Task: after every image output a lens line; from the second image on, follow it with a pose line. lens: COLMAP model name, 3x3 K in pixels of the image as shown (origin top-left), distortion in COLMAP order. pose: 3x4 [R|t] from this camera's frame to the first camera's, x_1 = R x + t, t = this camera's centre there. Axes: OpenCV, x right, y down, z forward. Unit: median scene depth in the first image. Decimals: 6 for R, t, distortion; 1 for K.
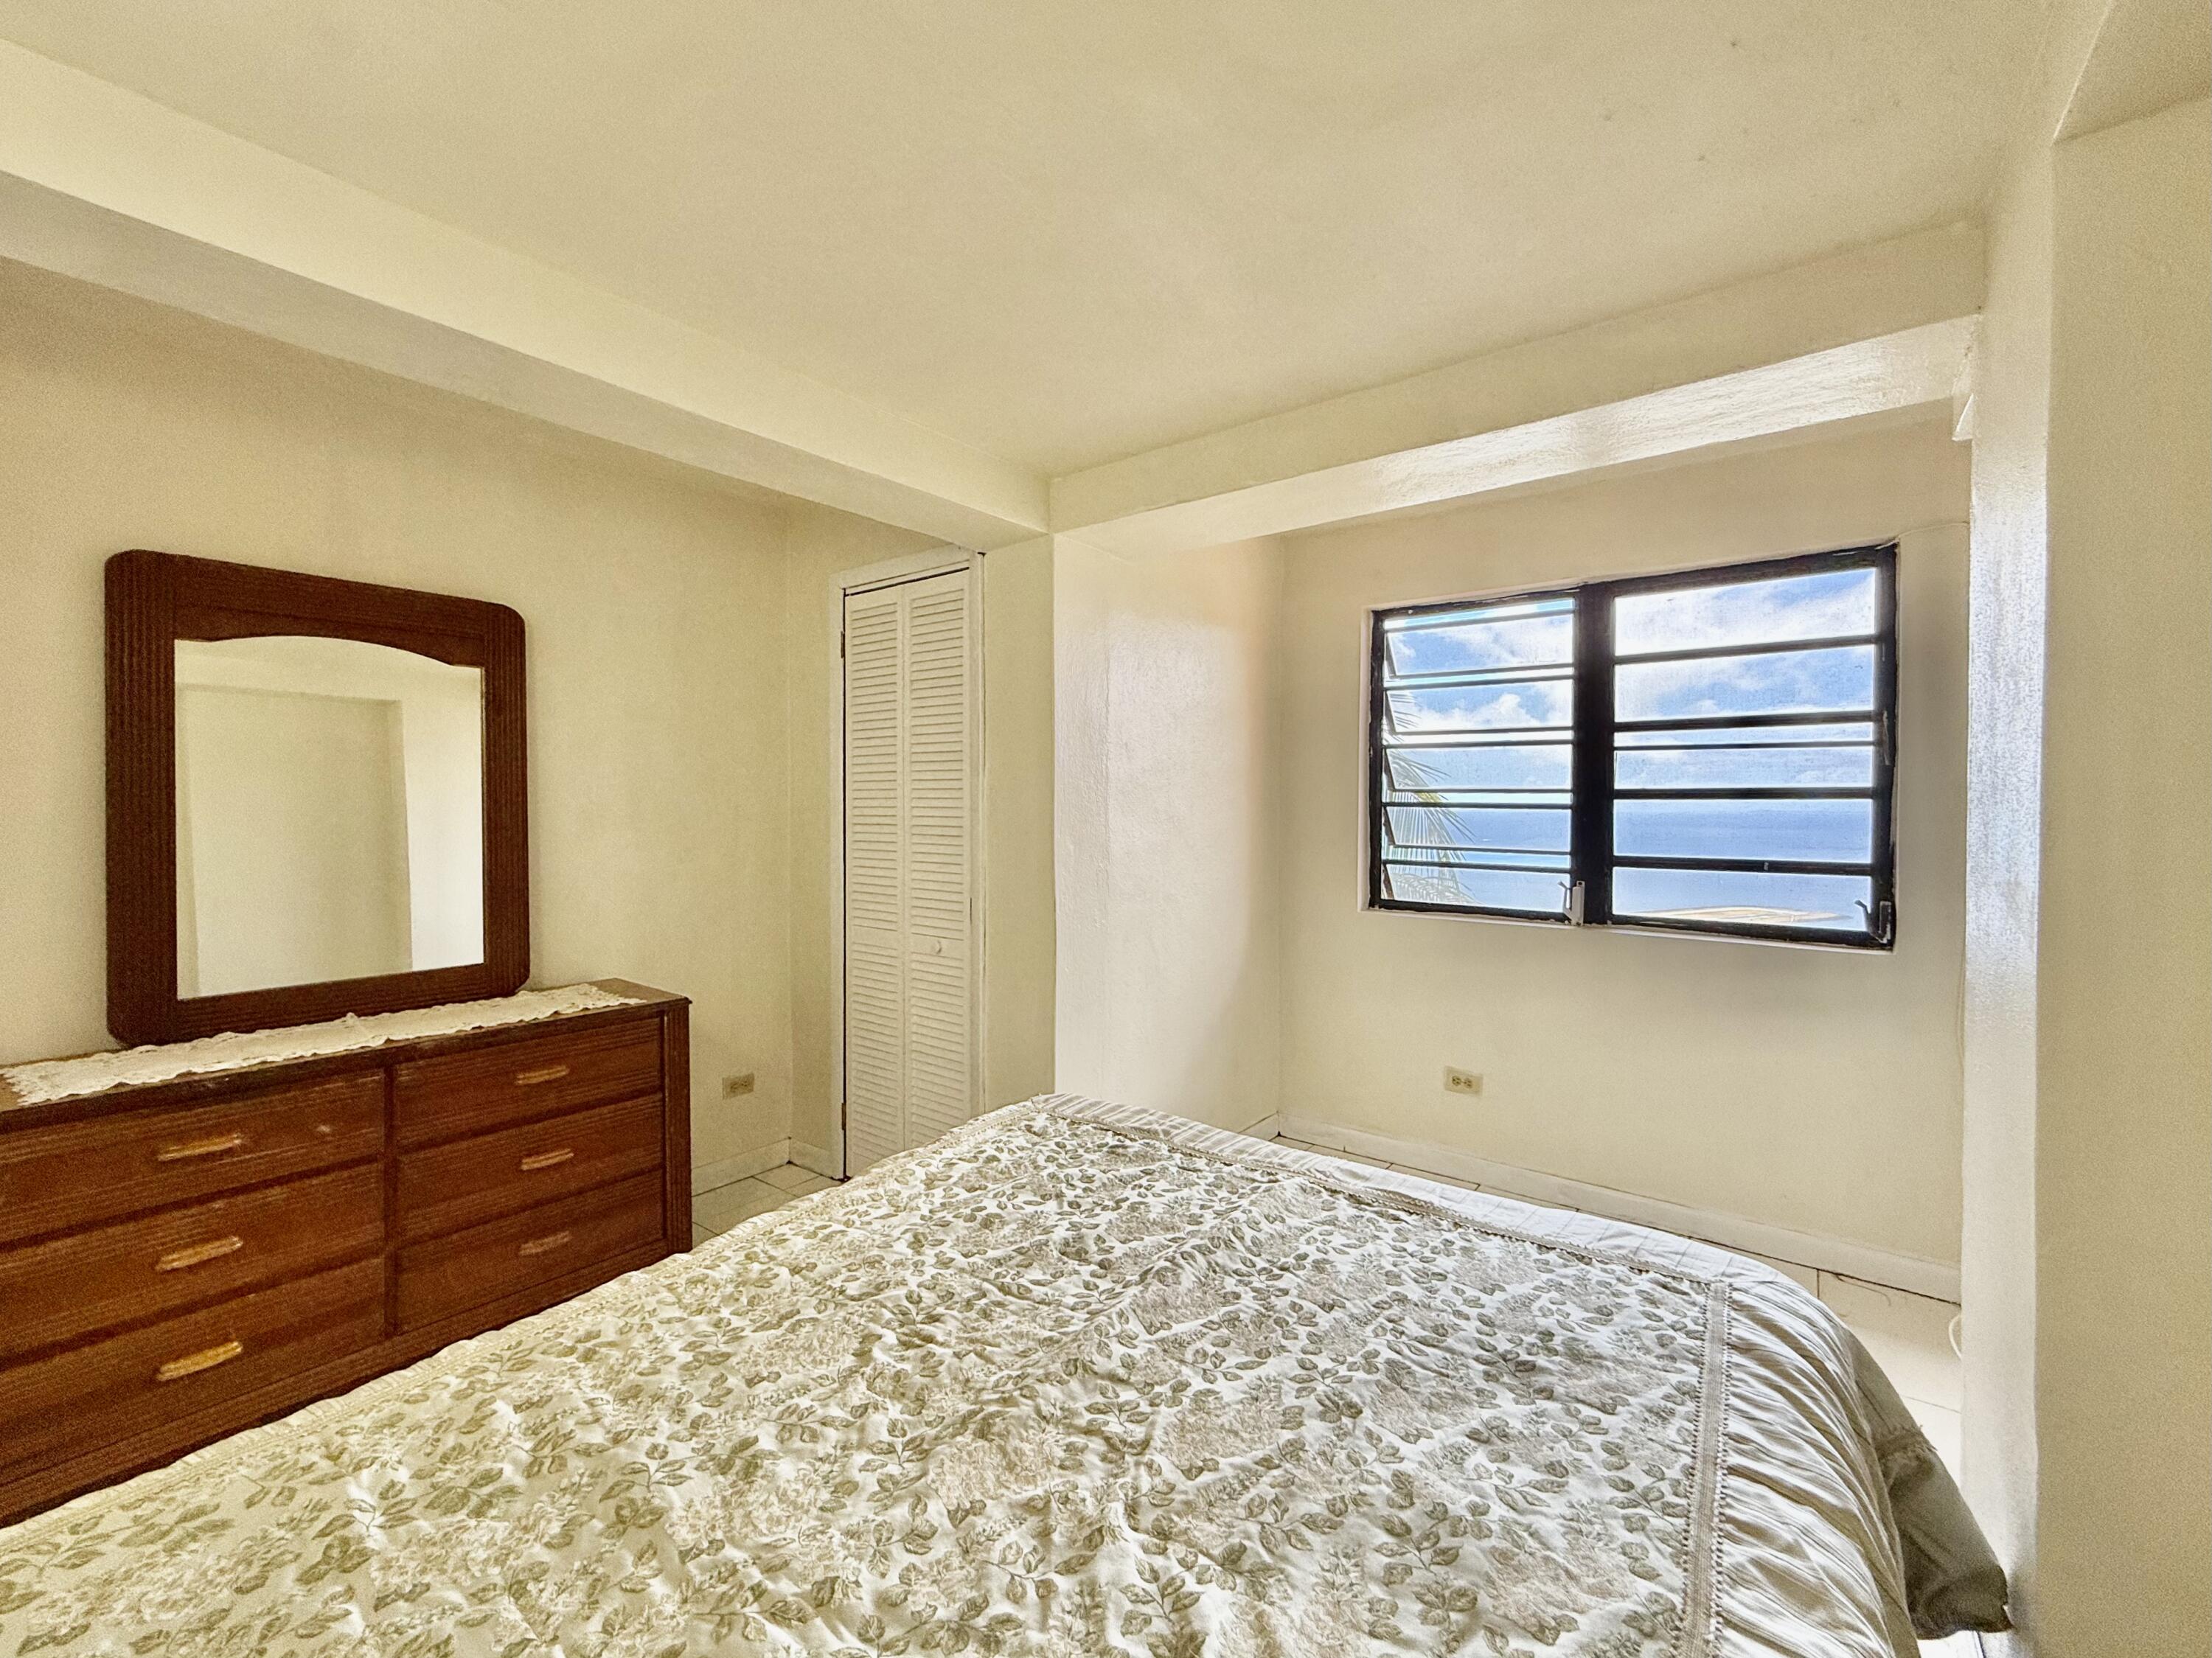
lens RADIAL K [[880.4, 0, 1043.8], [0, 880.4, 803.2], [0, 0, 1]] dist [0.002481, -0.000416]
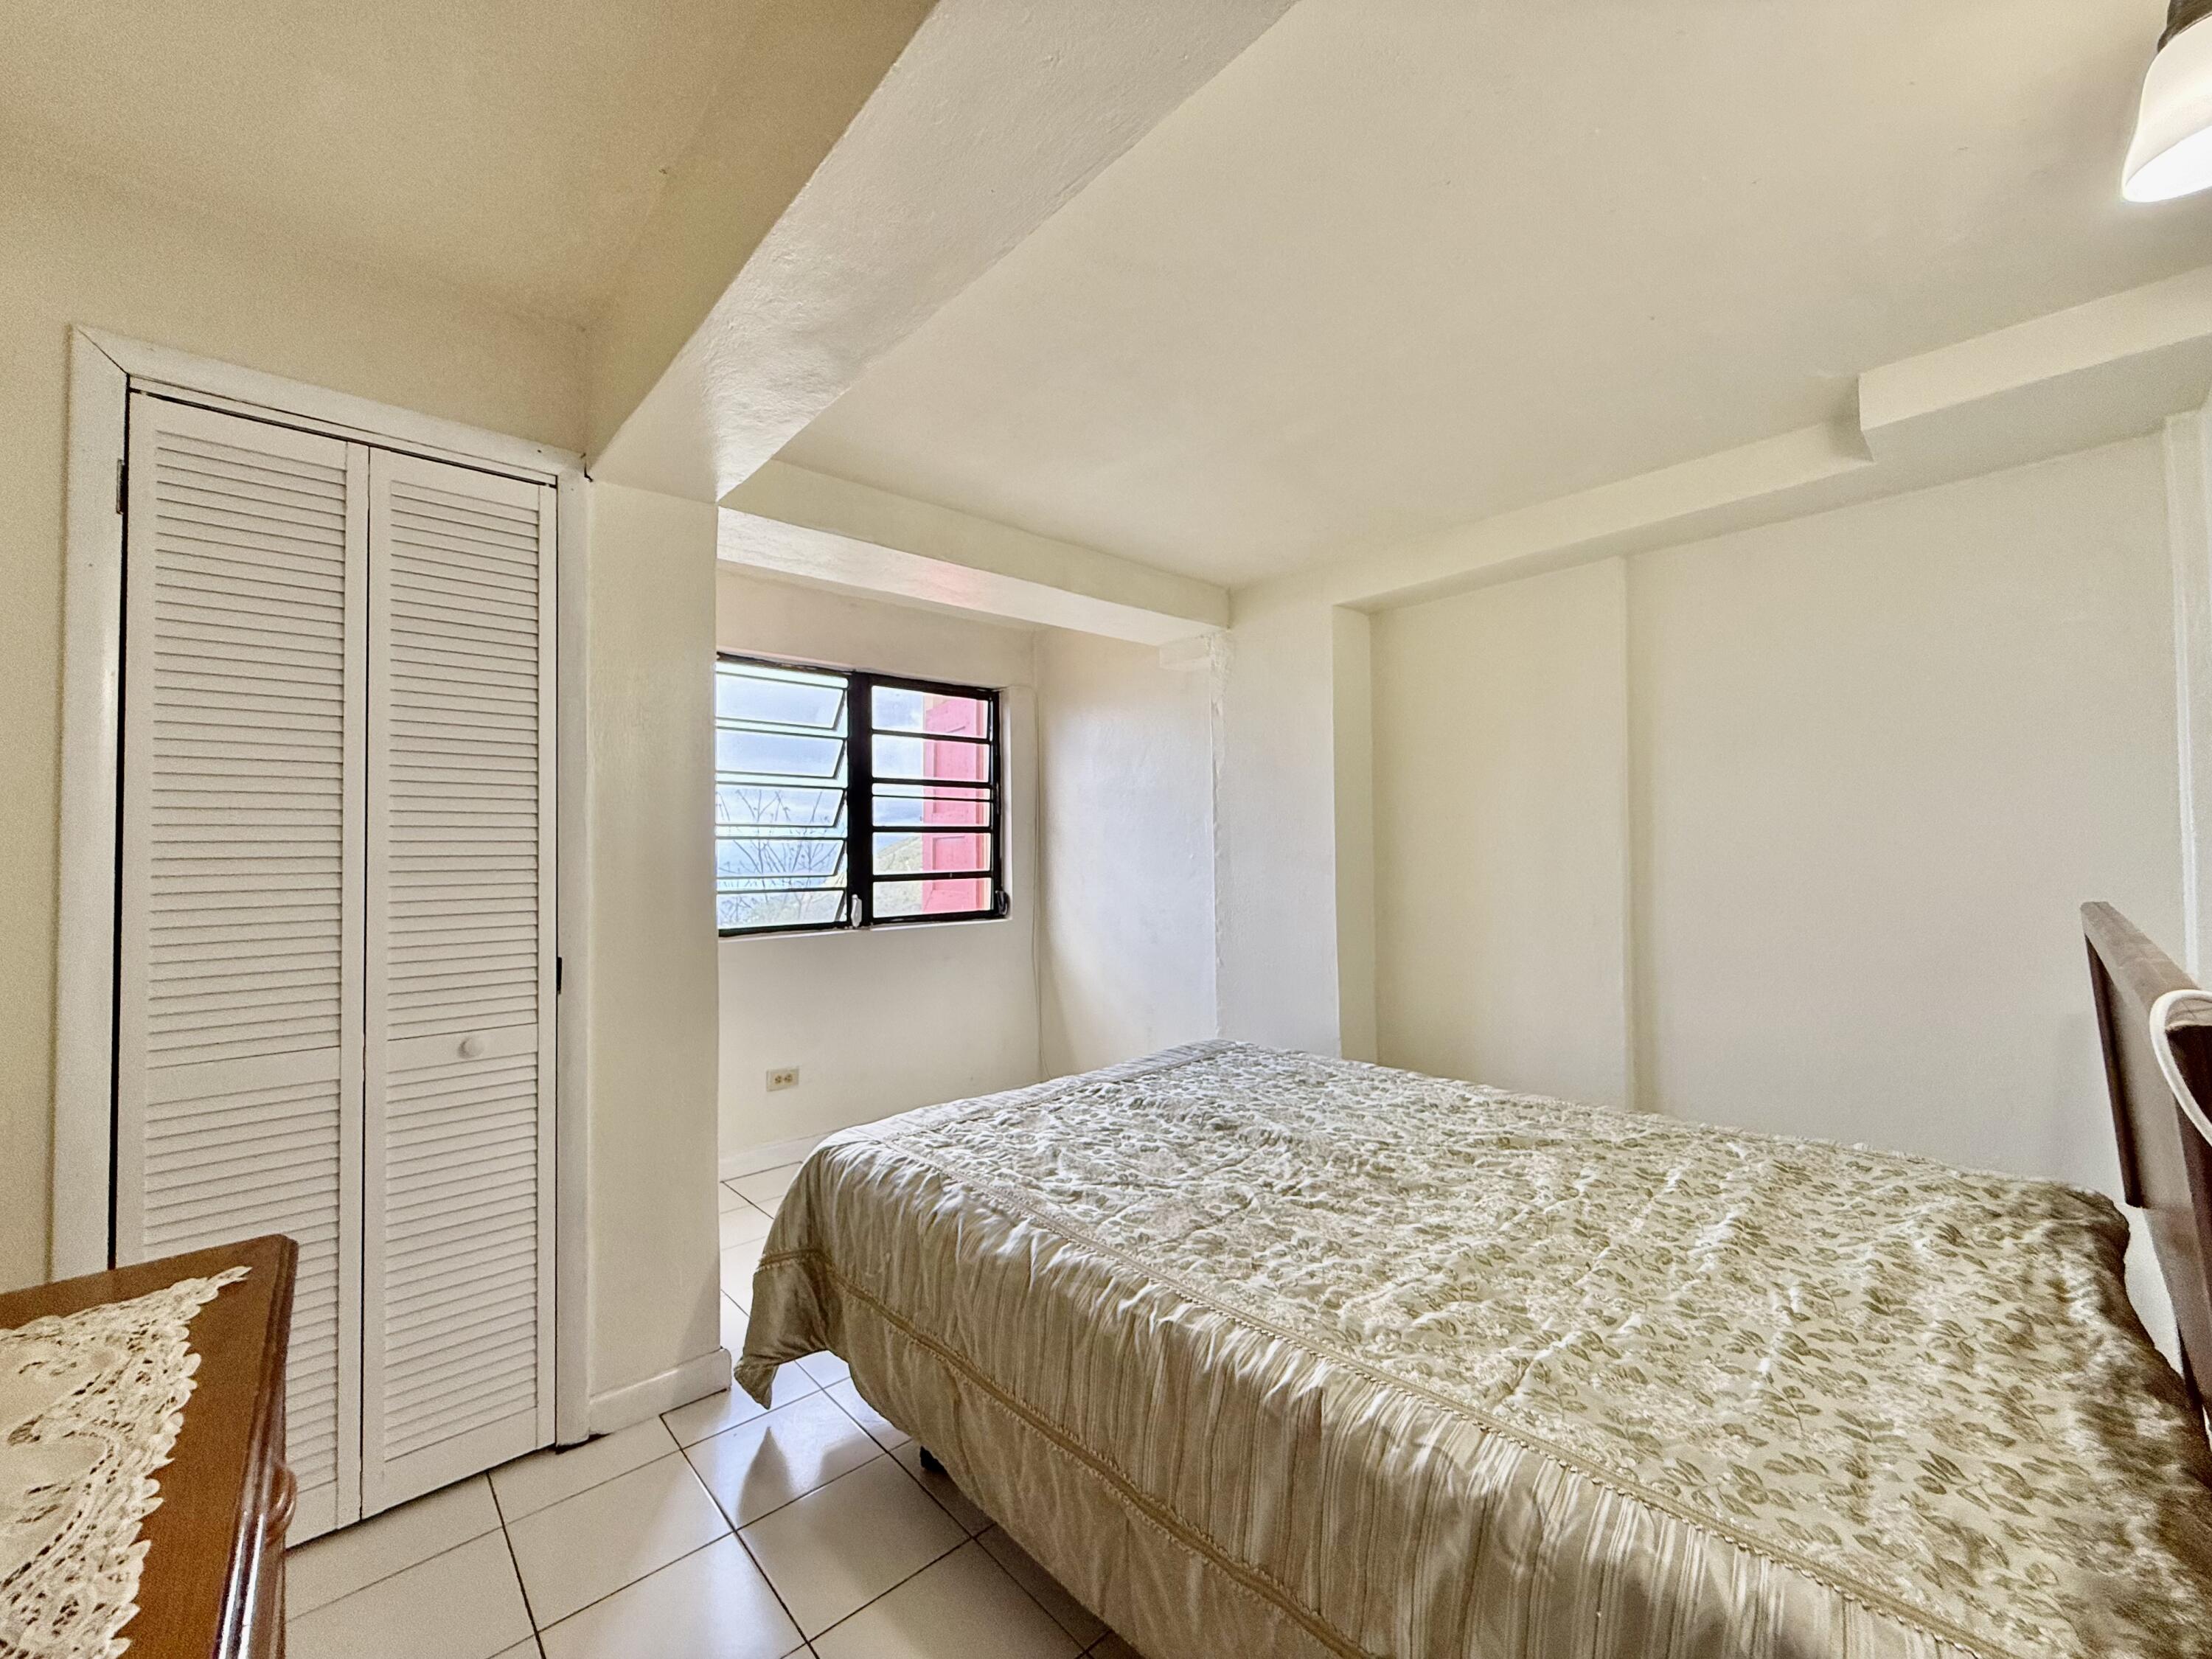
lens RADIAL K [[880.4, 0, 1098.3], [0, 880.4, 838.5], [0, 0, 1]] dist [0.002481, -0.000416]
pose [[0.182882, 0.006315, 0.983115, -0.966687], [0.017218, 0.999805, -0.009625, 0.035418], [-0.982984, 0.018688, 0.182737, 0.634405]]
